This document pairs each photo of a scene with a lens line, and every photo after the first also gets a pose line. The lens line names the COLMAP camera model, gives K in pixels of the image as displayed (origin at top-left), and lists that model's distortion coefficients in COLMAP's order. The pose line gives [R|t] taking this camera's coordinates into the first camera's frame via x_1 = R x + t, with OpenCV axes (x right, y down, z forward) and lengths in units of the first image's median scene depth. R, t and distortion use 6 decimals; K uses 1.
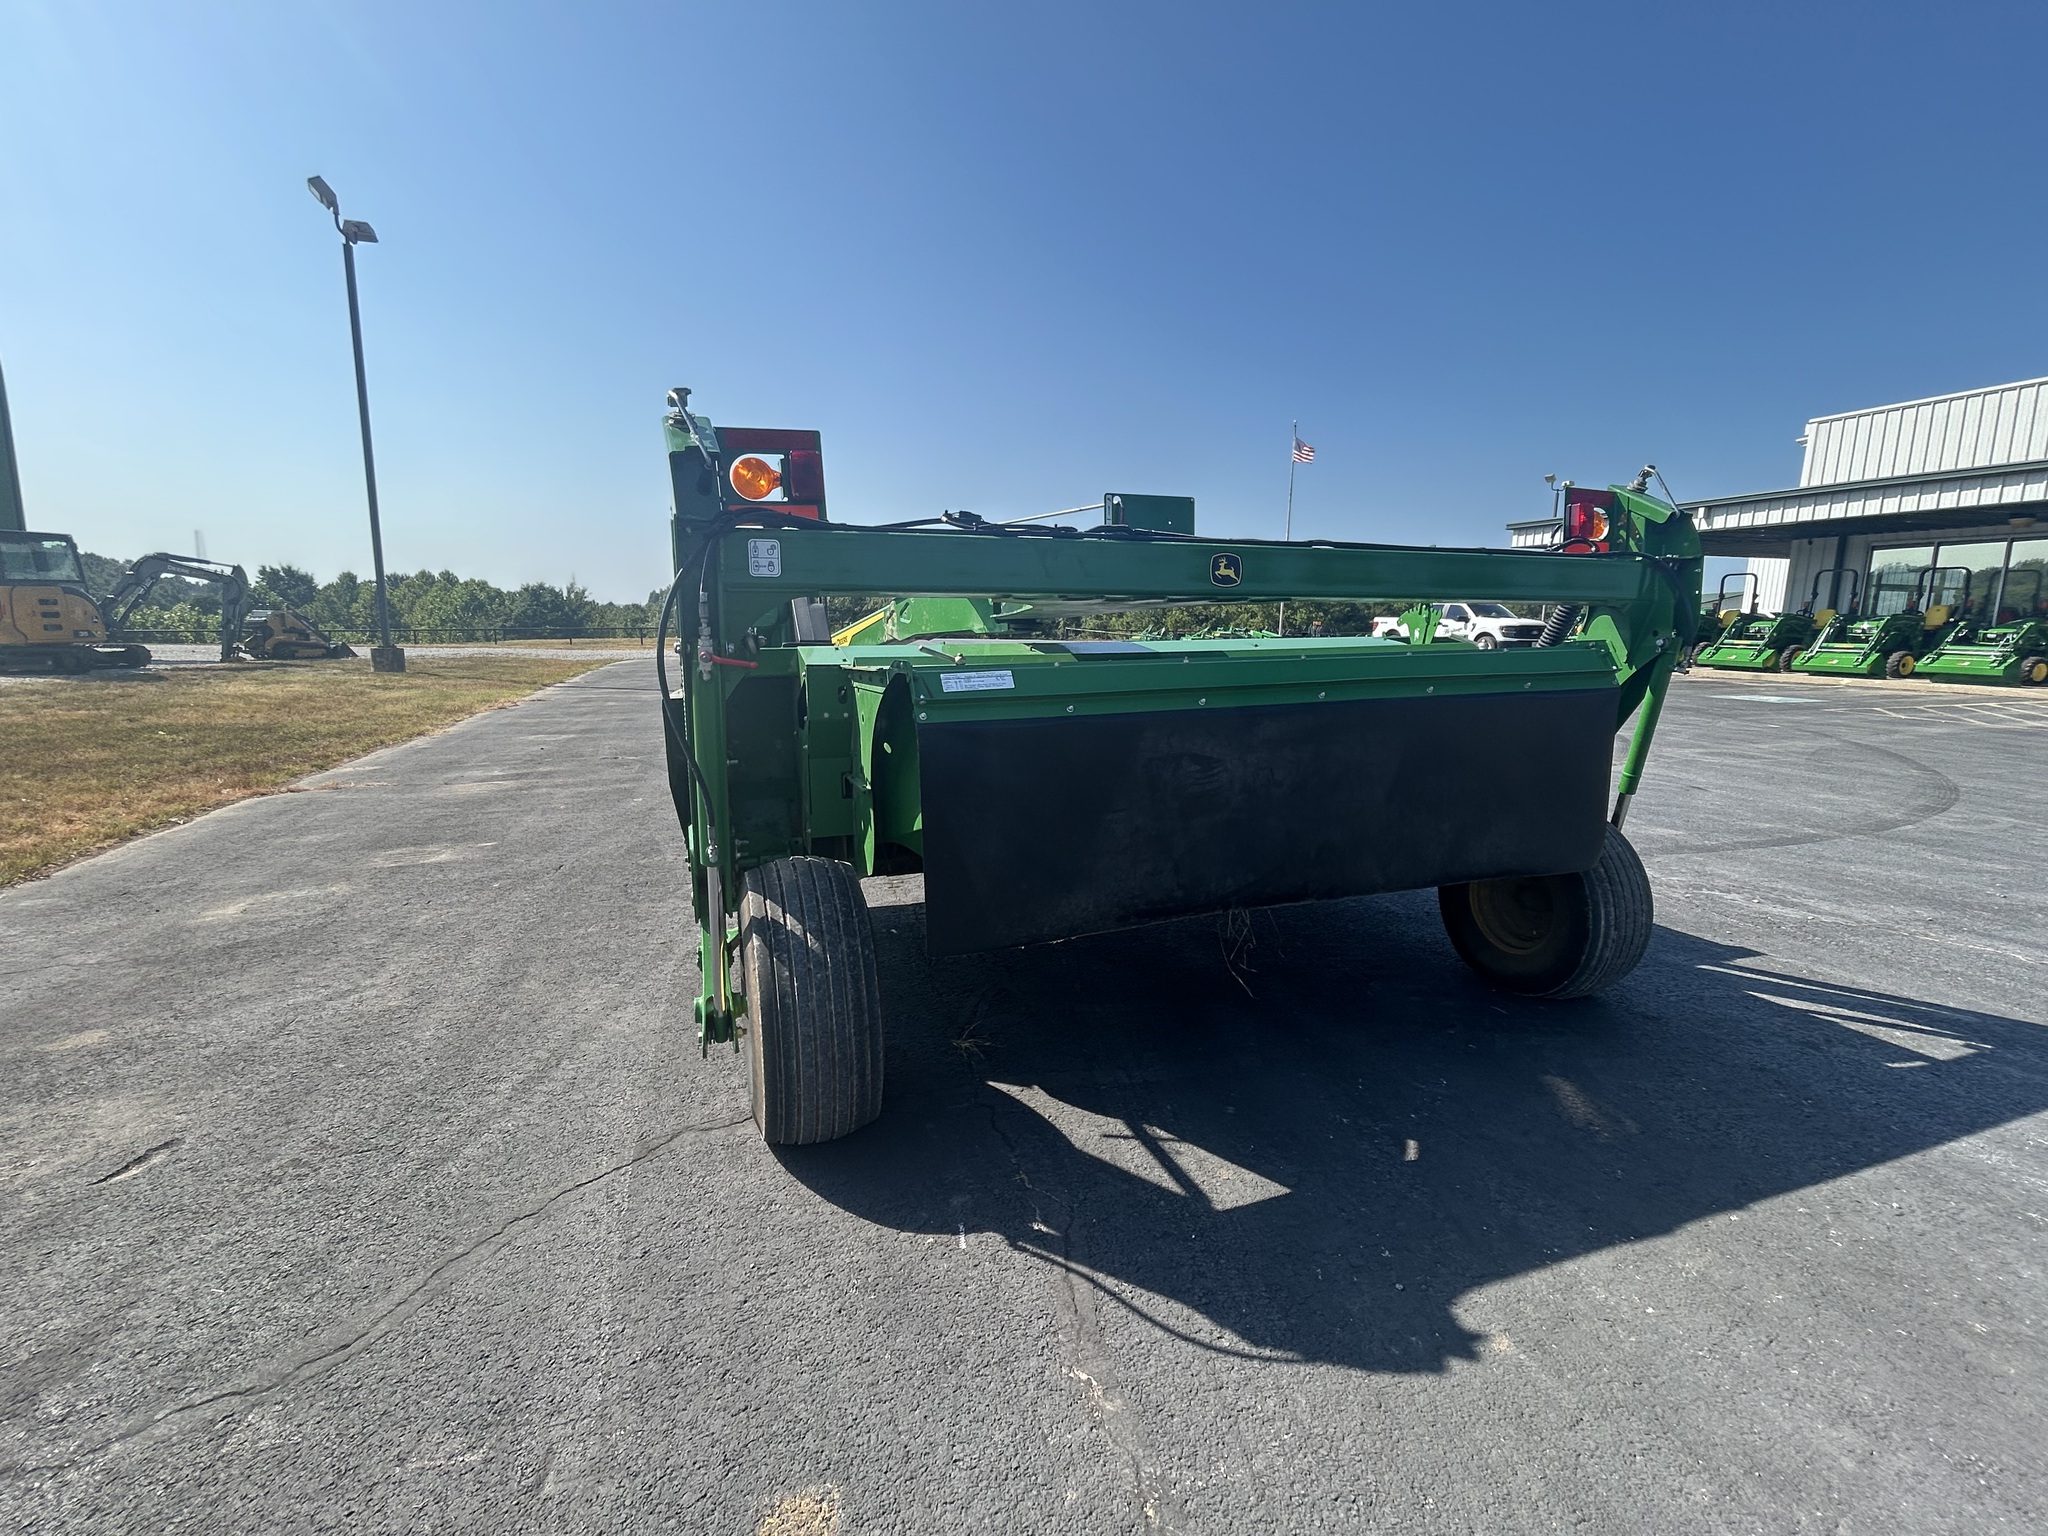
lens RADIAL K [[915.9, 0, 1022.6], [0, 915.9, 763.1], [0, 0, 1]] dist [-0.003725, 0.002396]
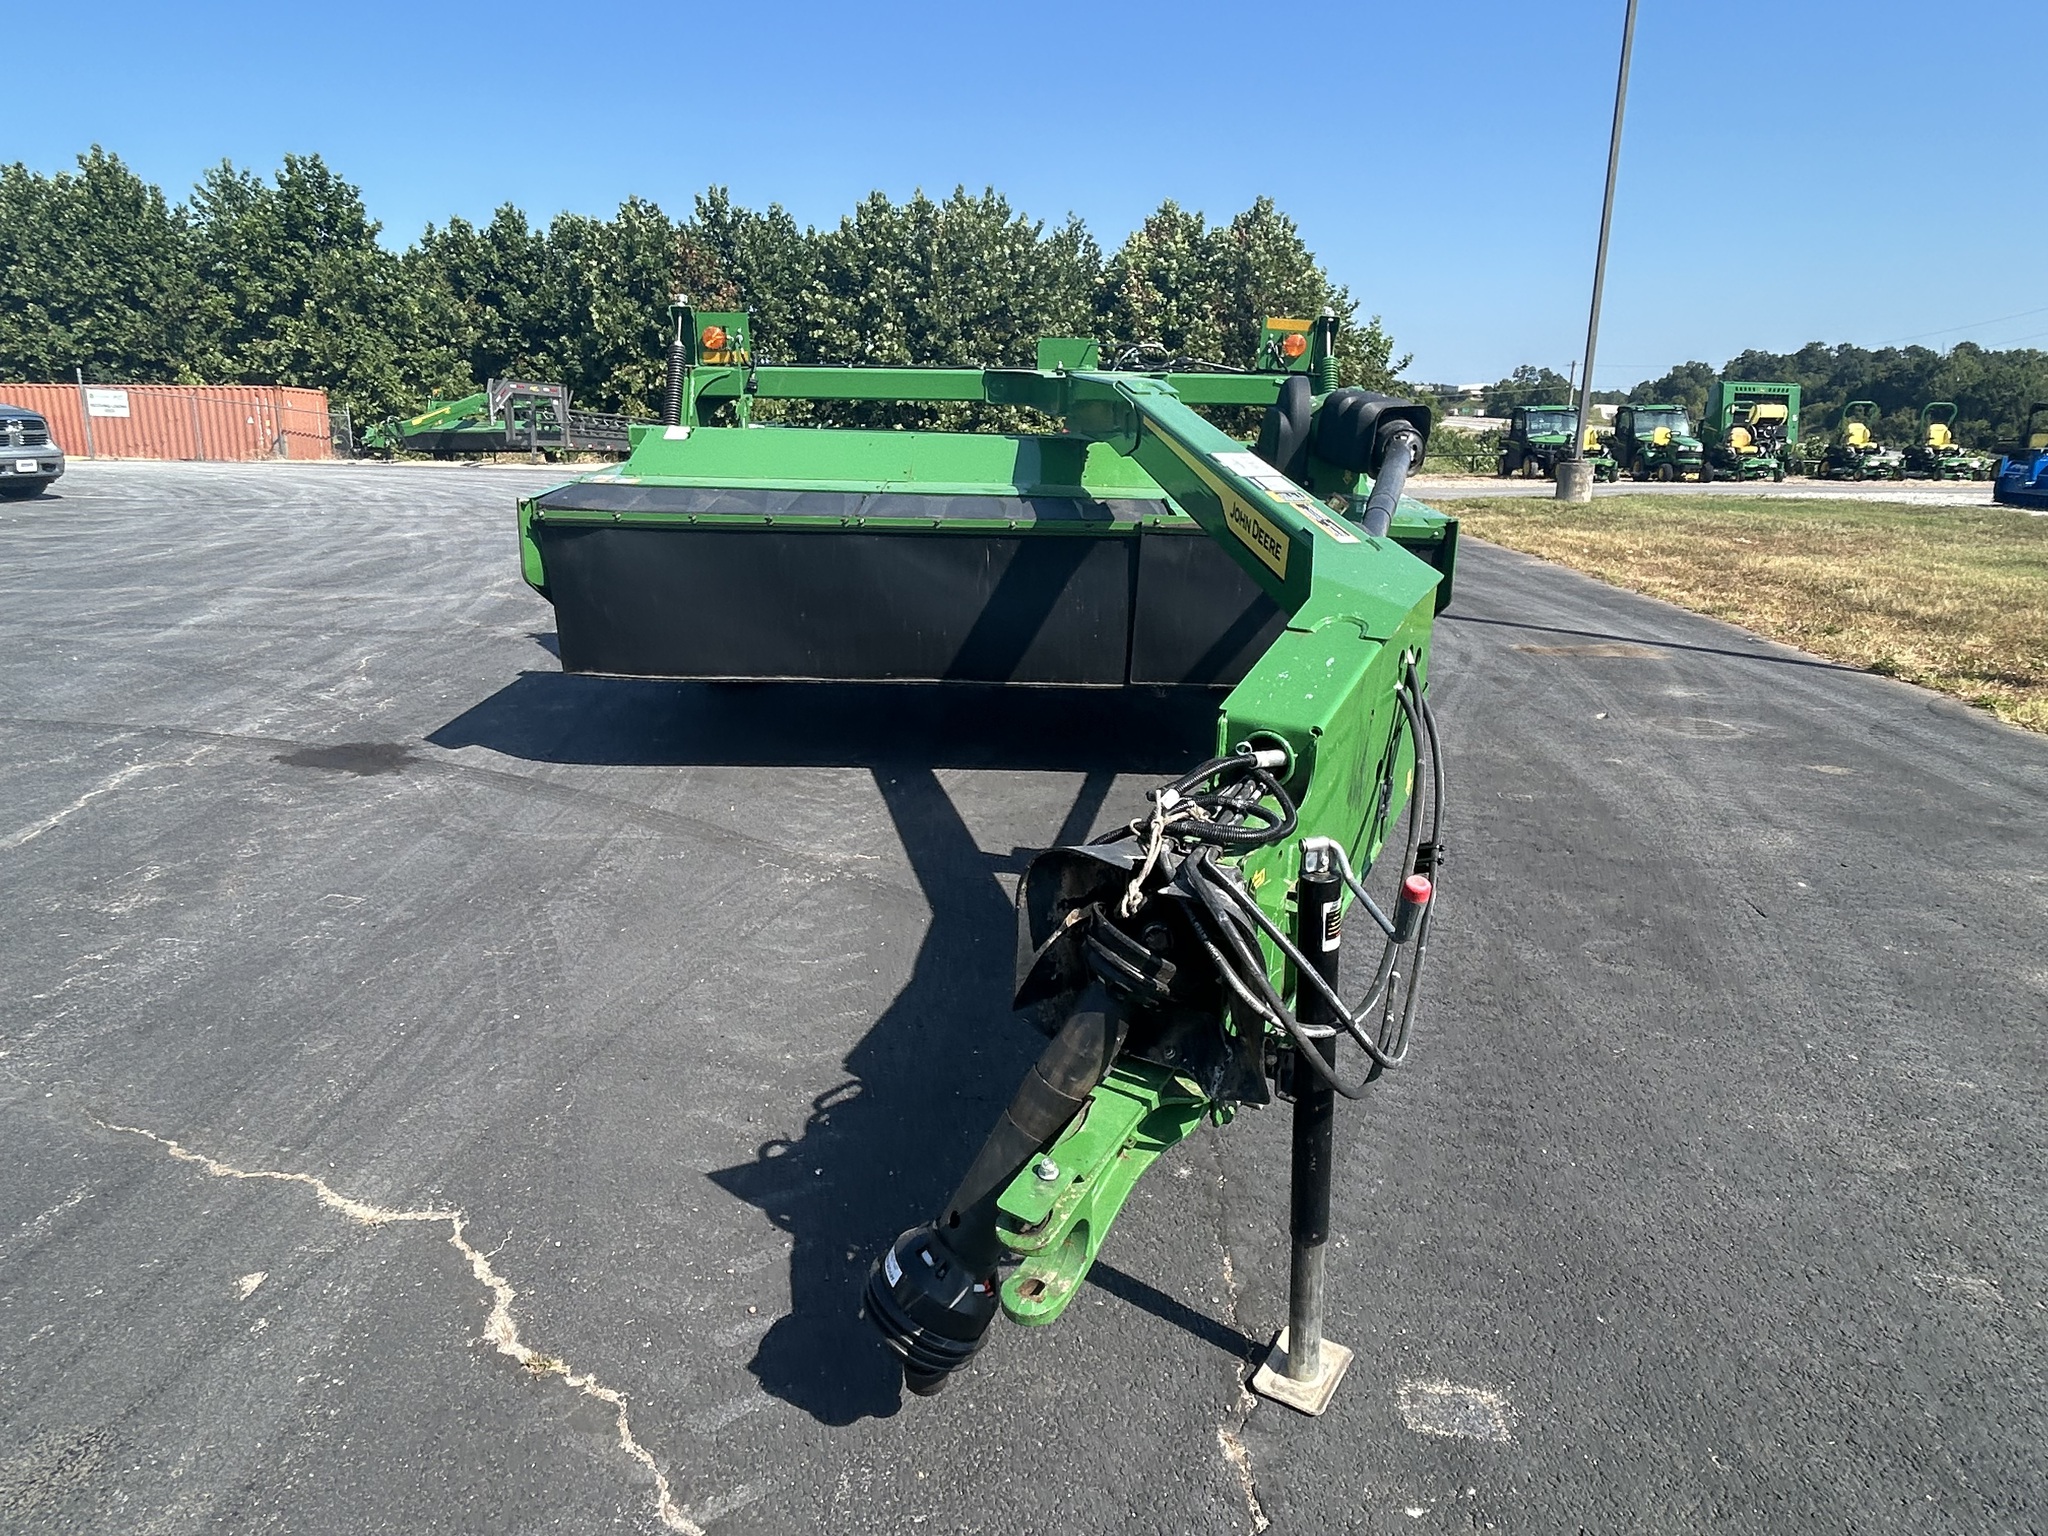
lens RADIAL K [[1261.3, 0, 1024.0], [0, 1261.3, 761.2], [0, 0, 1]] dist [-0.001696, -0.003525]
pose [[-0.937937, -0.111811, 0.328286, -0.612648], [0.036381, 0.909657, 0.413765, -0.532656], [-0.344891, 0.400029, -0.849133, 3.213704]]
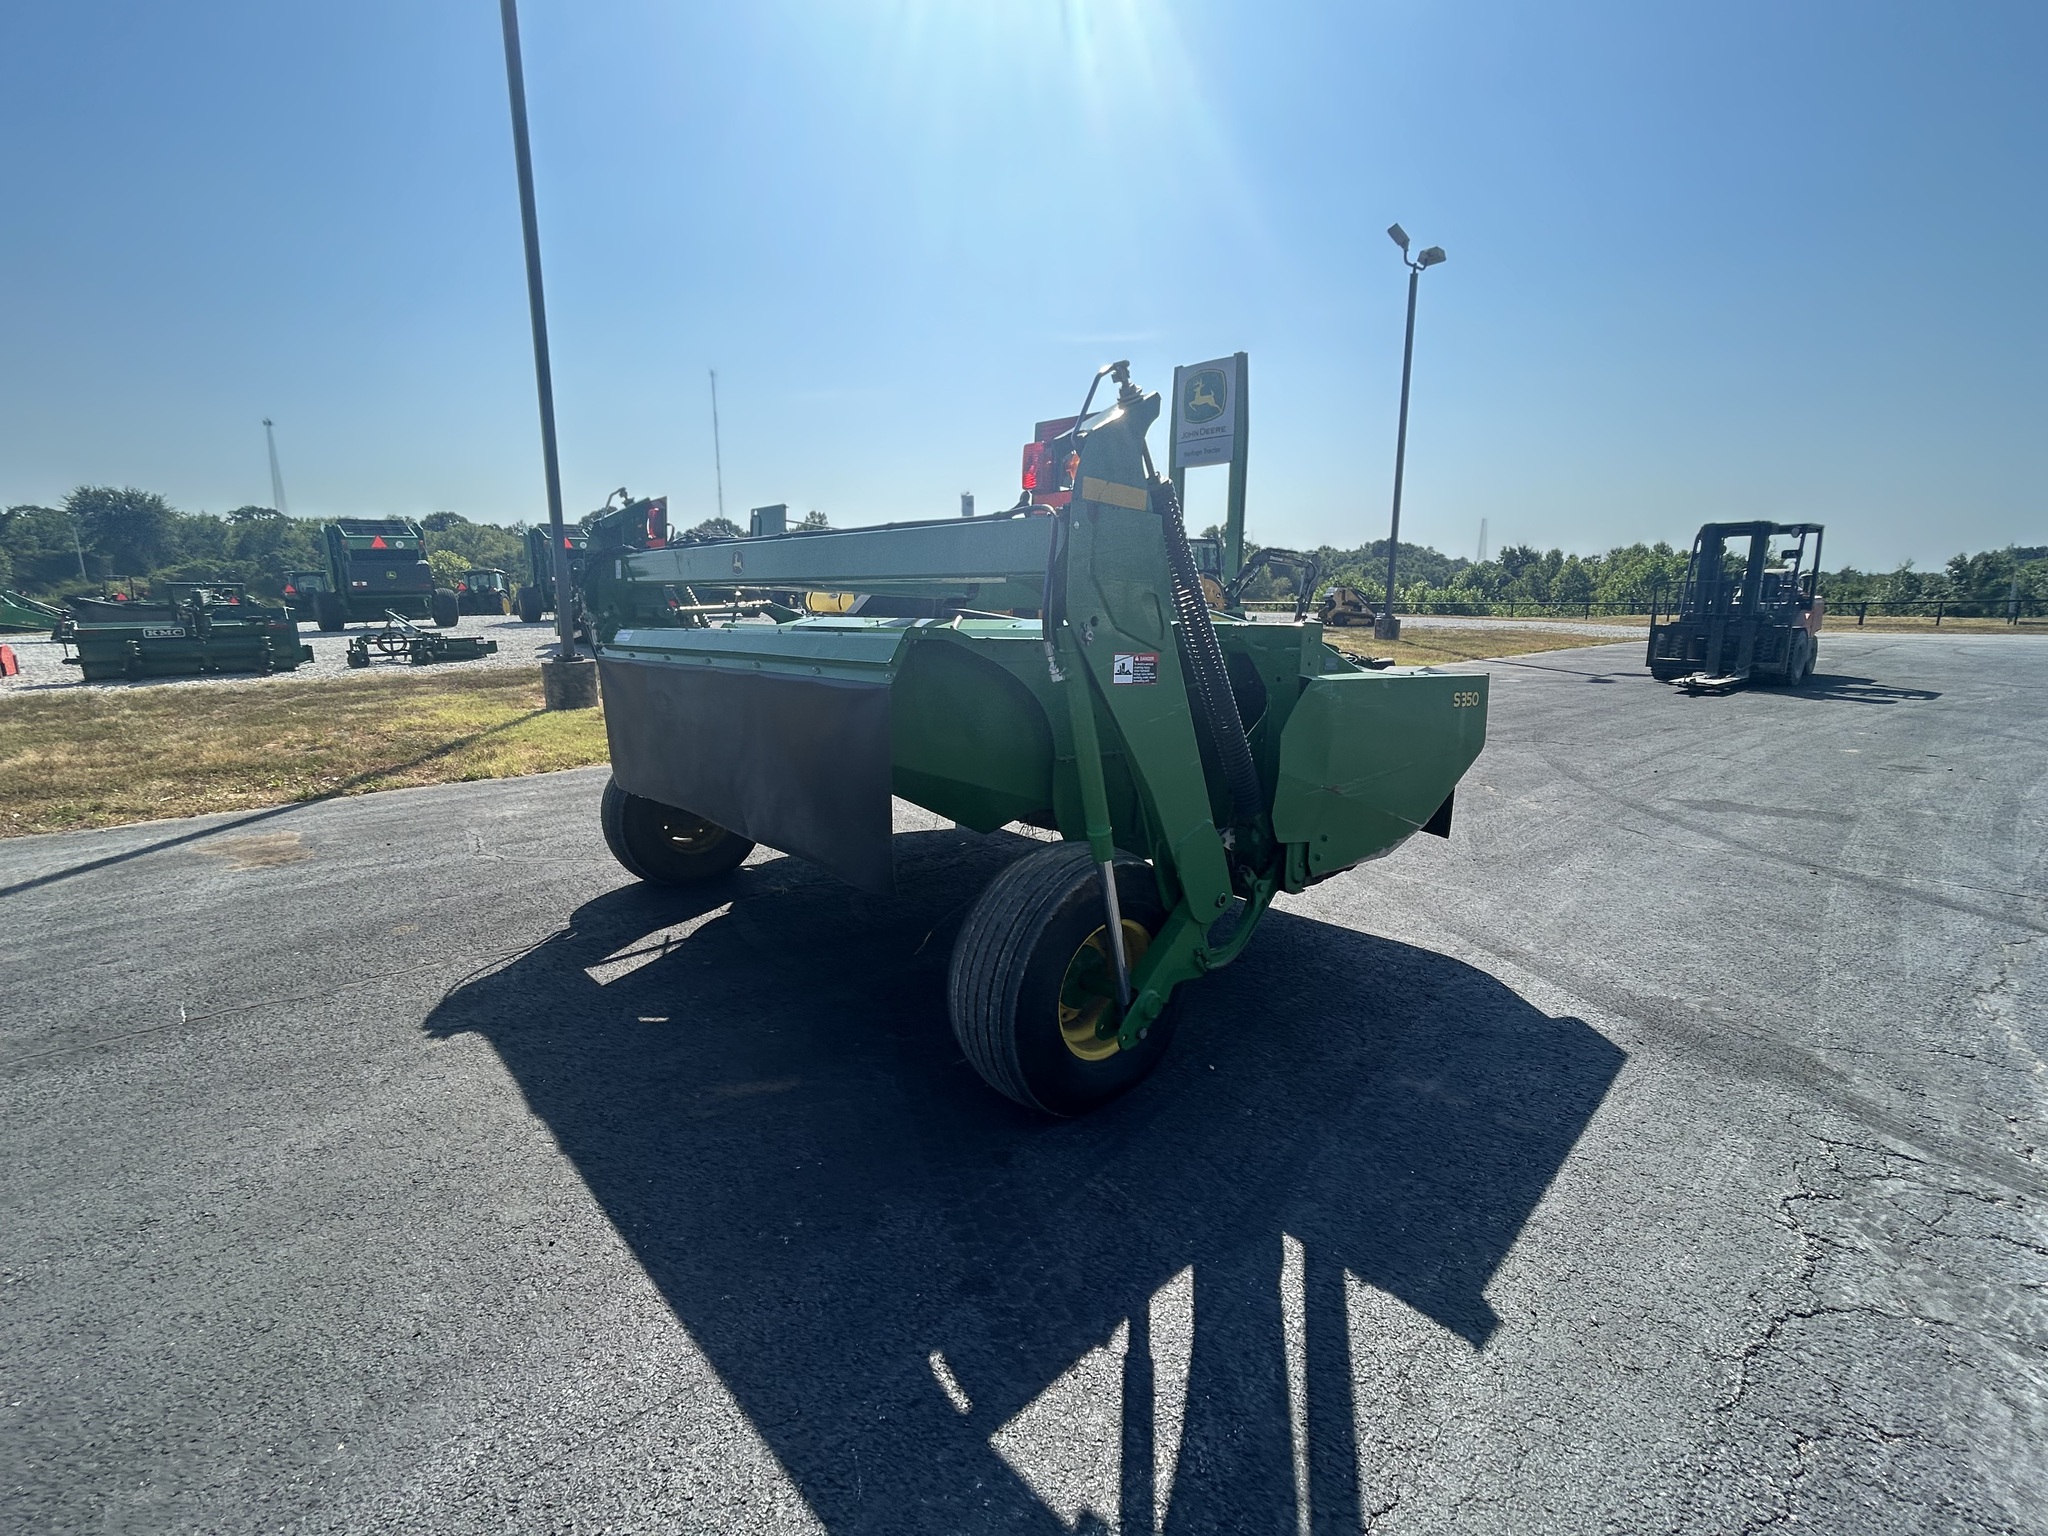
lens RADIAL K [[915.9, 0, 1023.7], [0, 915.9, 758.0], [0, 0, 1]] dist [-0.003725, 0.002396]
pose [[0.381484, 0.160080, -0.910409, 1.517204], [-0.139440, 0.983586, 0.114518, -0.134545], [0.913798, 0.083261, 0.397544, 0.821967]]
